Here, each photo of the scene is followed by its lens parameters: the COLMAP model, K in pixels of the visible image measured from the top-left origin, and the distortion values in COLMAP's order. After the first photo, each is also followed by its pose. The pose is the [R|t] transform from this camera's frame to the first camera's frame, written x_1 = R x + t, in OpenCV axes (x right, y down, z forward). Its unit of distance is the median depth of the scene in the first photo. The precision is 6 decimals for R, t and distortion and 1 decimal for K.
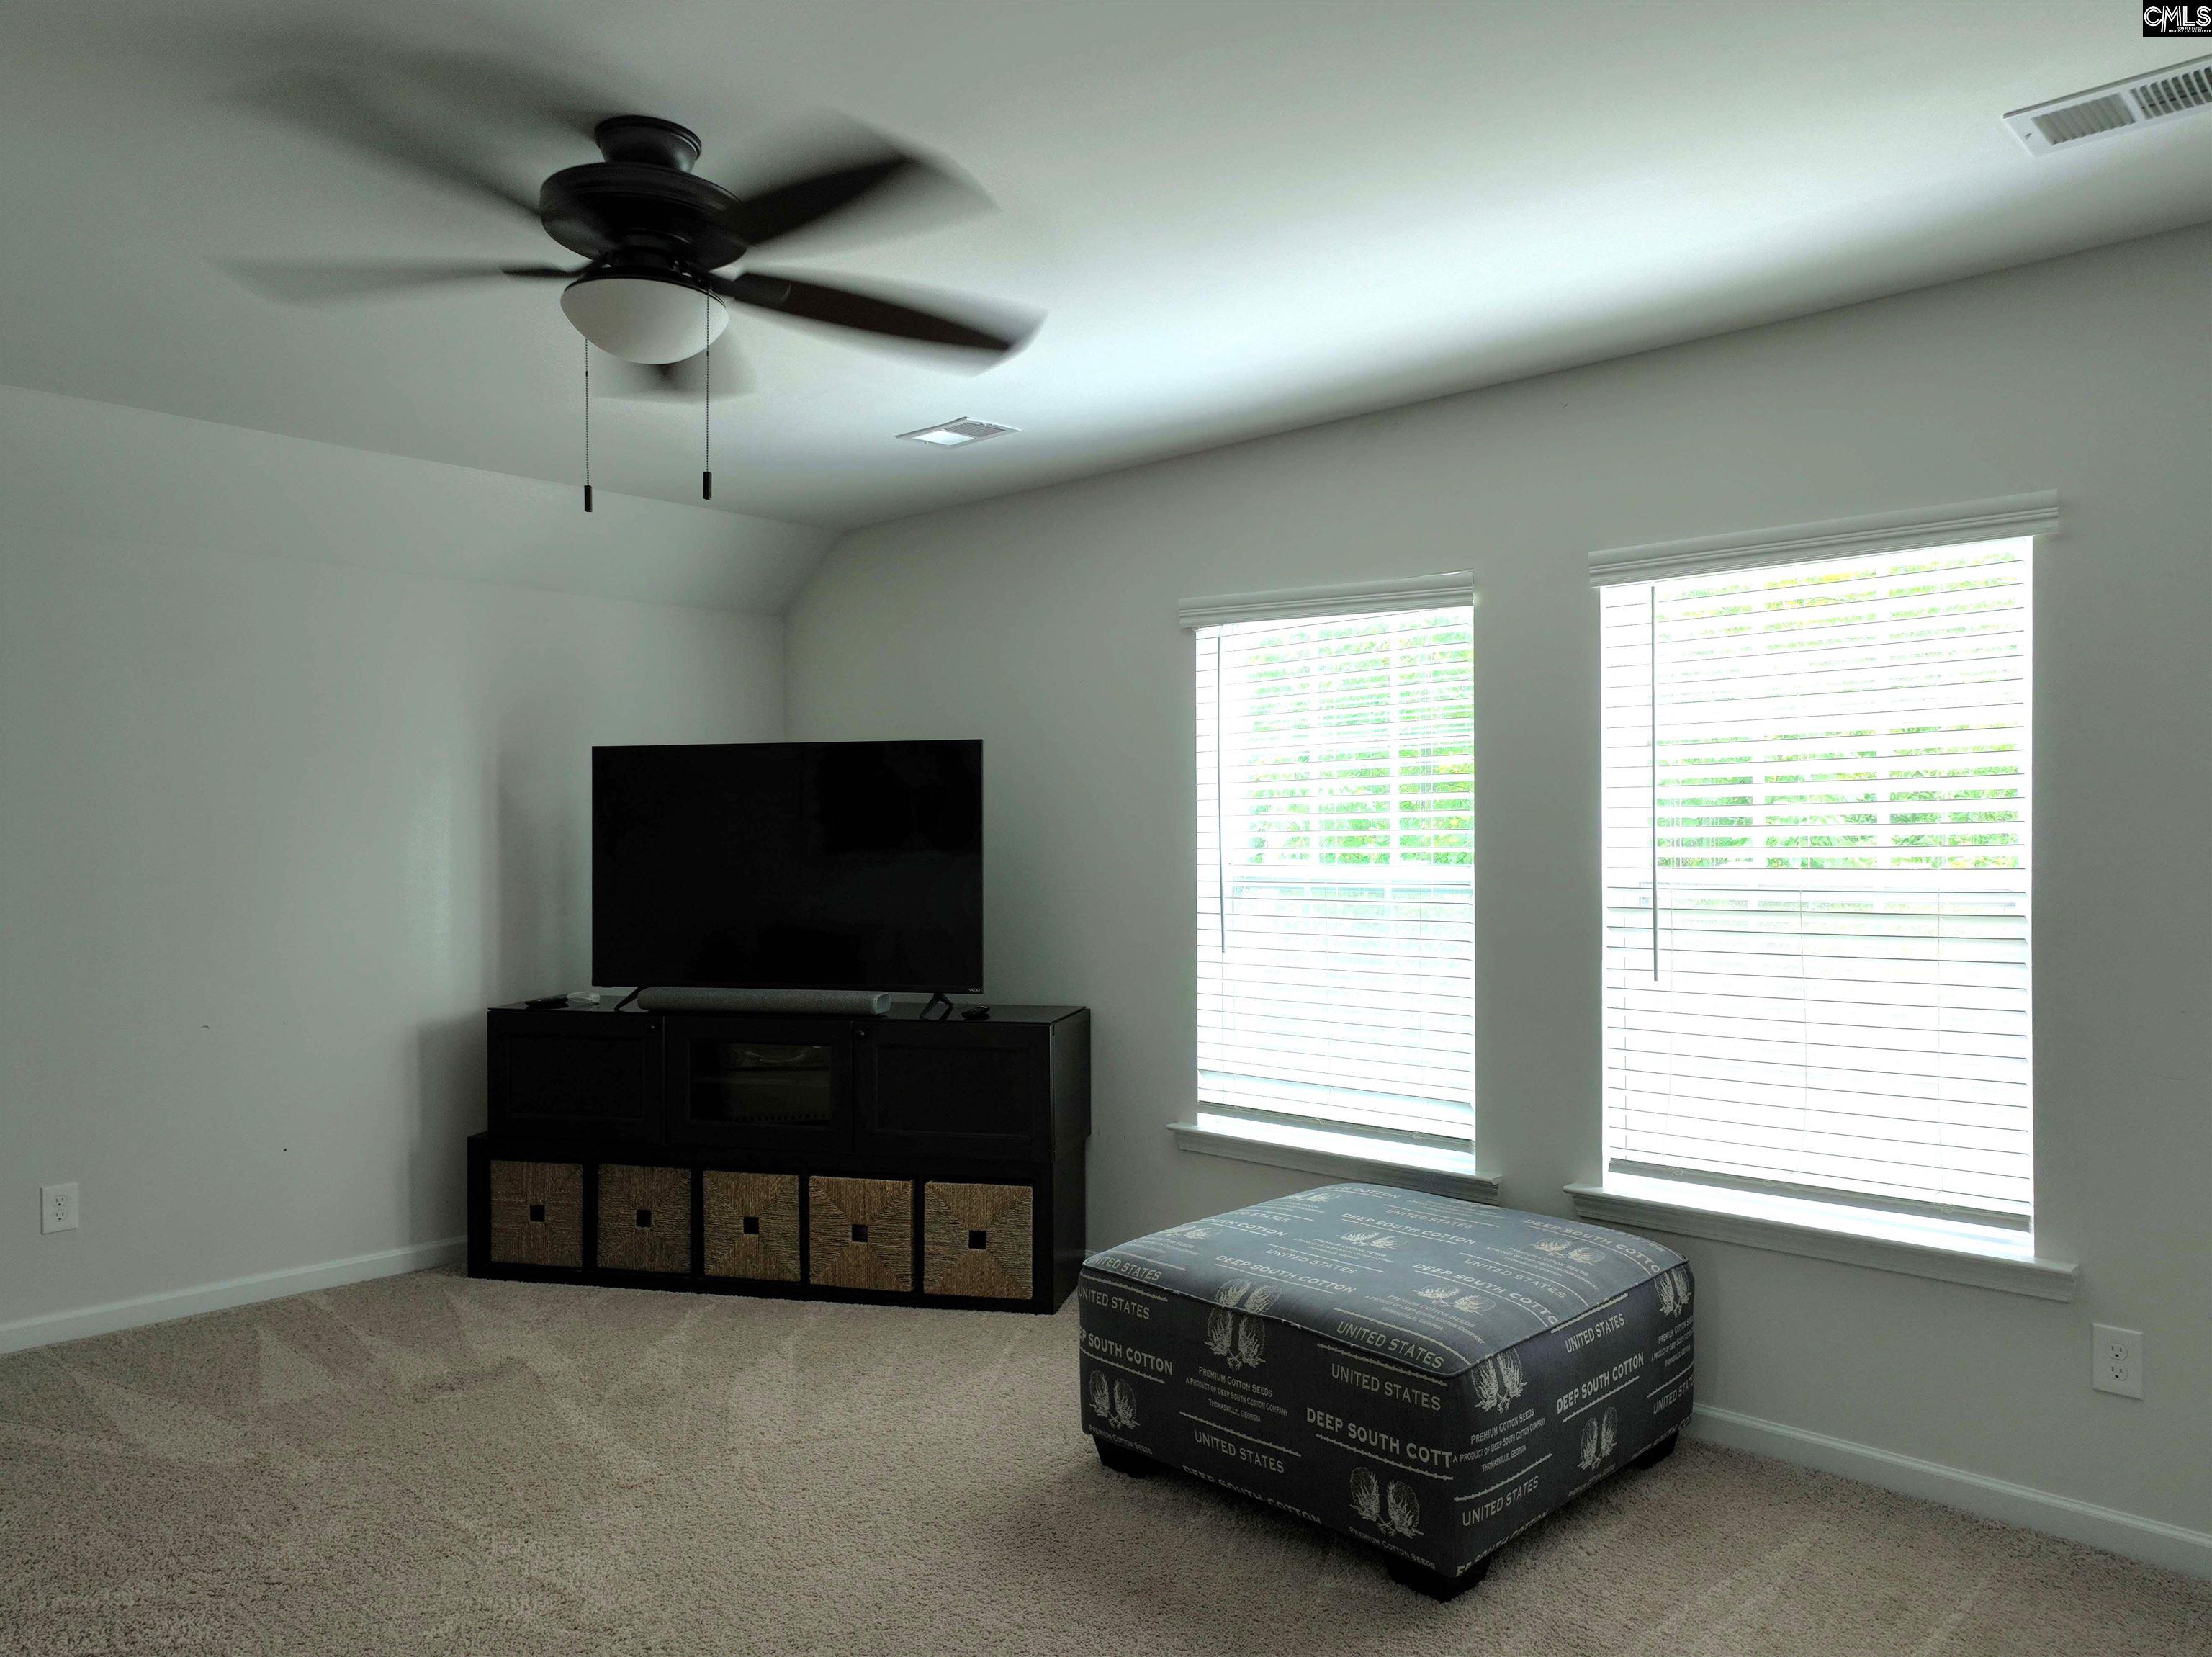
lens RADIAL K [[1562.2, 0, 1095.0], [0, 1562.2, 827.9], [0, 0, 1]] dist [0.006710, 0.011762]
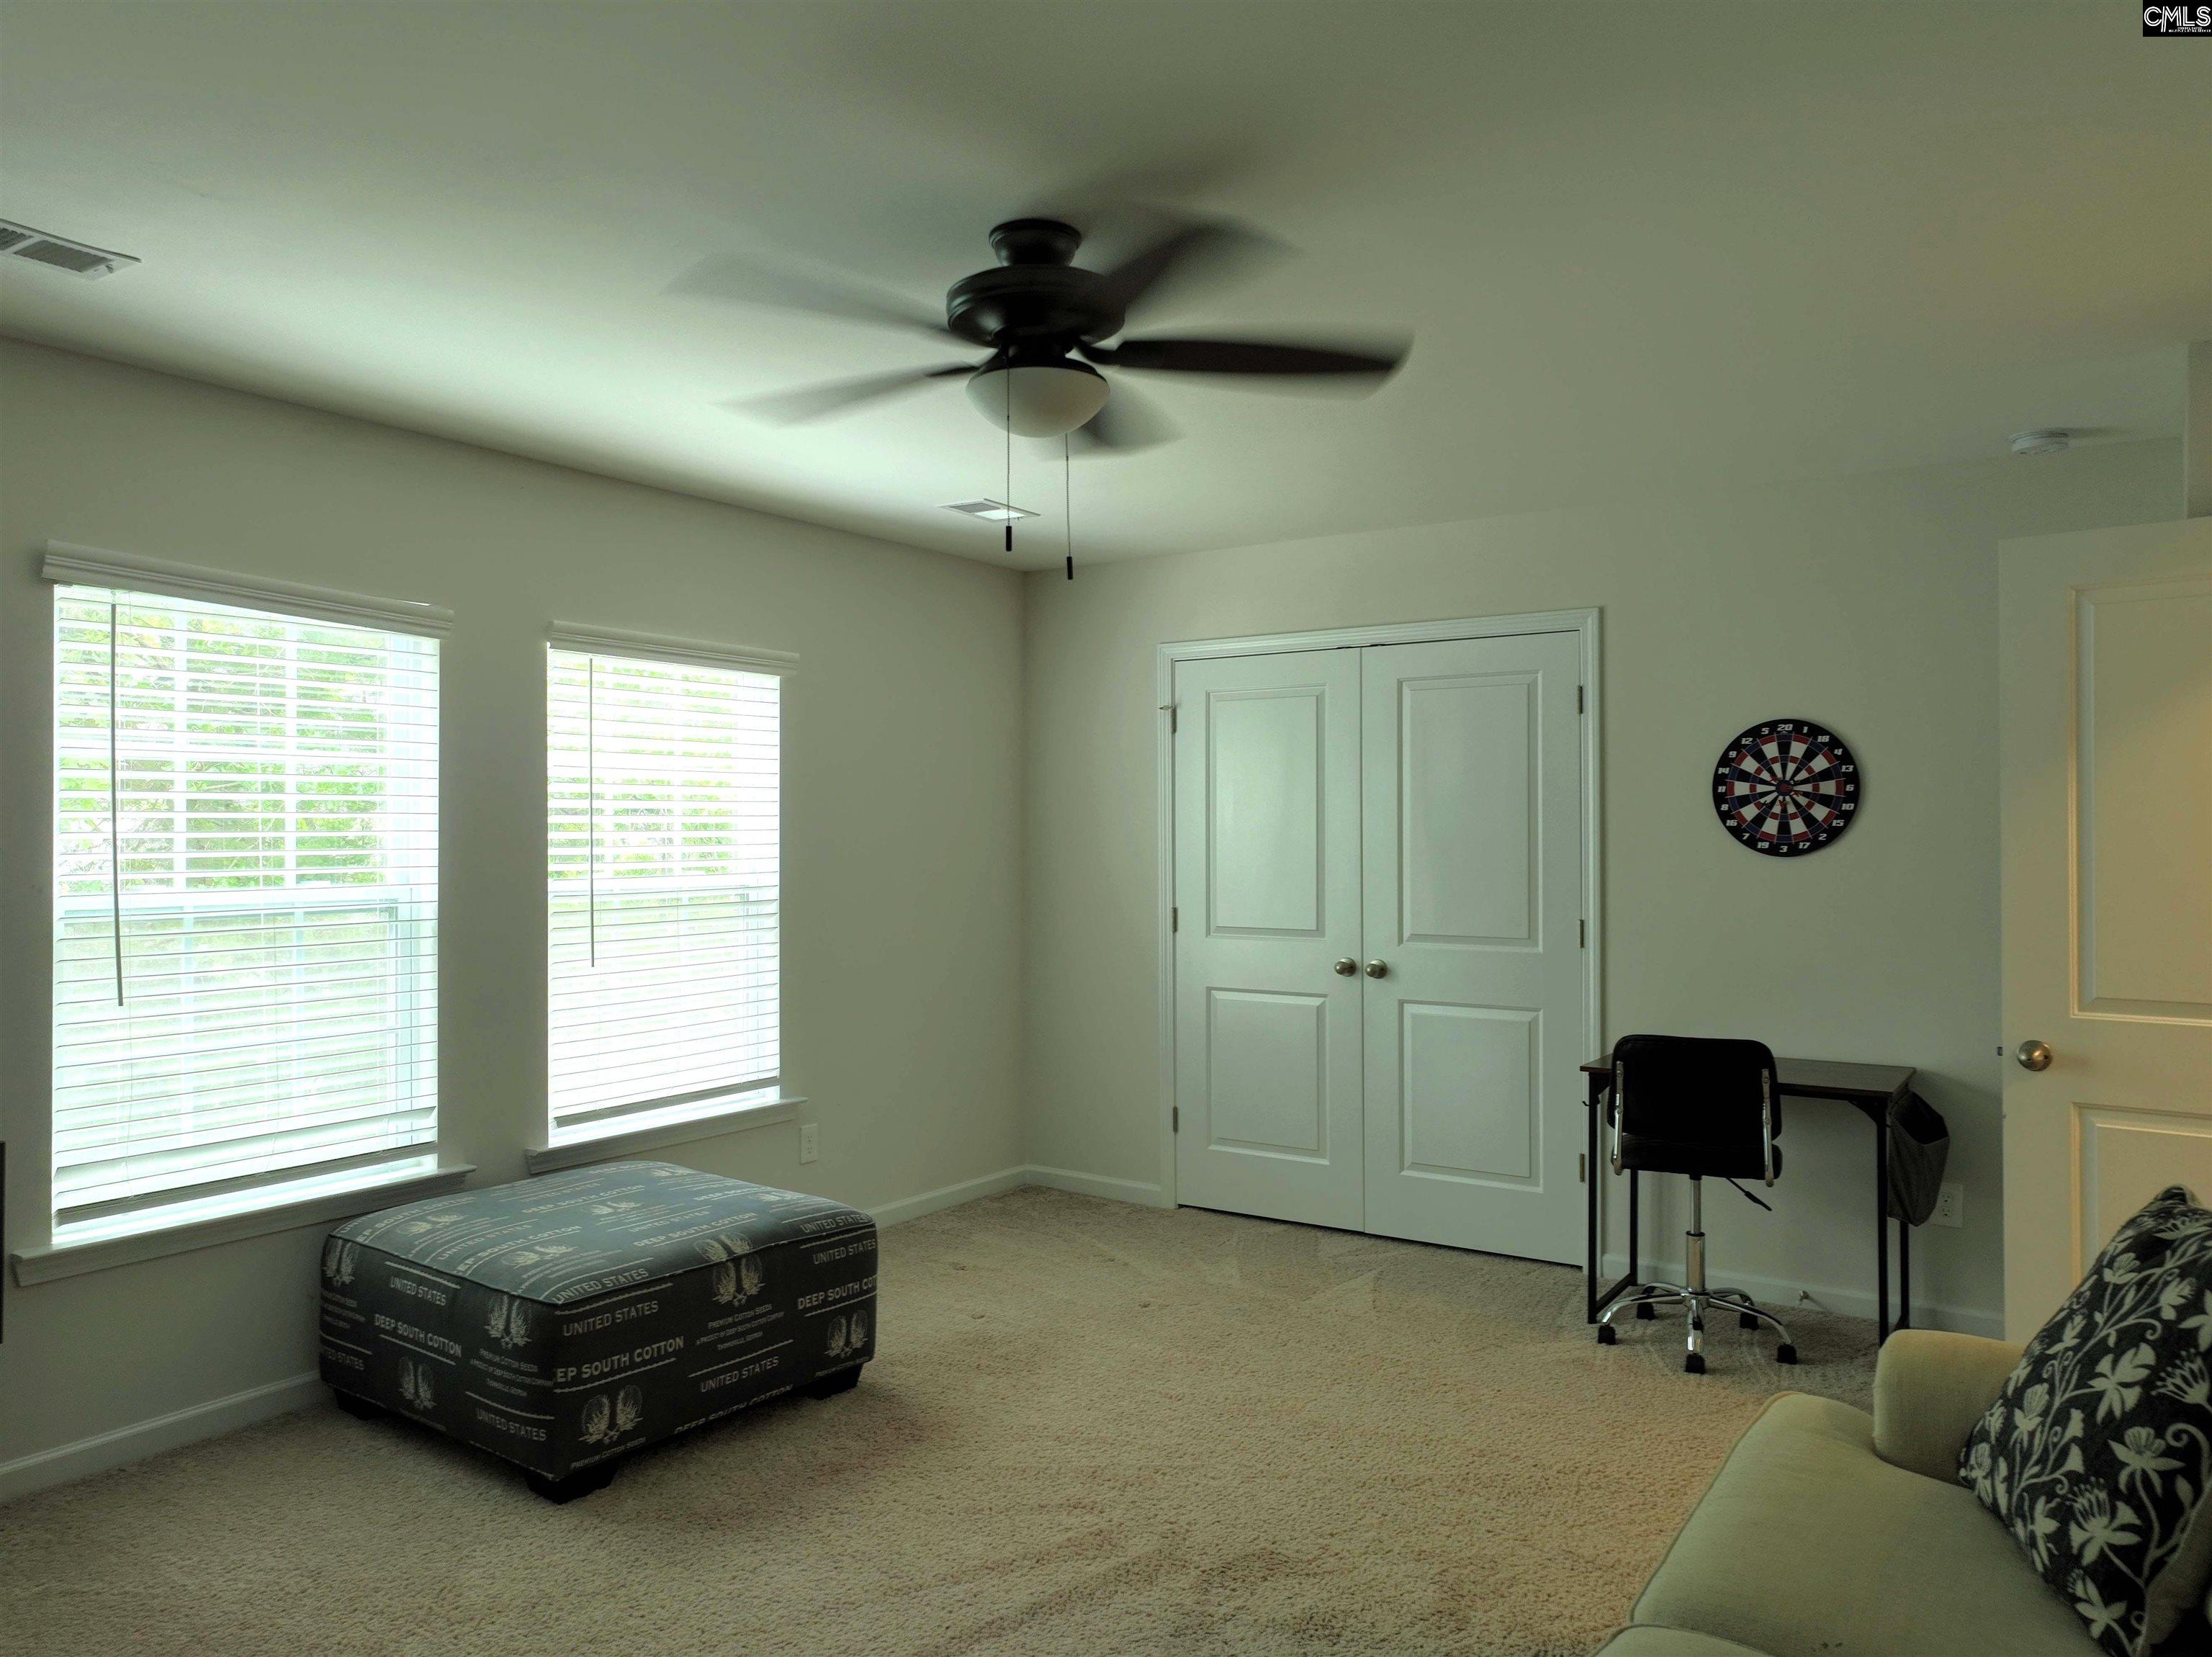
lens RADIAL K [[1562.2, 0, 1095.0], [0, 1562.2, 832.2], [0, 0, 1]] dist [0.006710, 0.011762]
pose [[-0.157452, 0.008811, 0.987487, -0.968926], [0.001502, 0.999961, -0.008683, -0.000872], [-0.987526, 0.000116, -0.157459, 0.794415]]
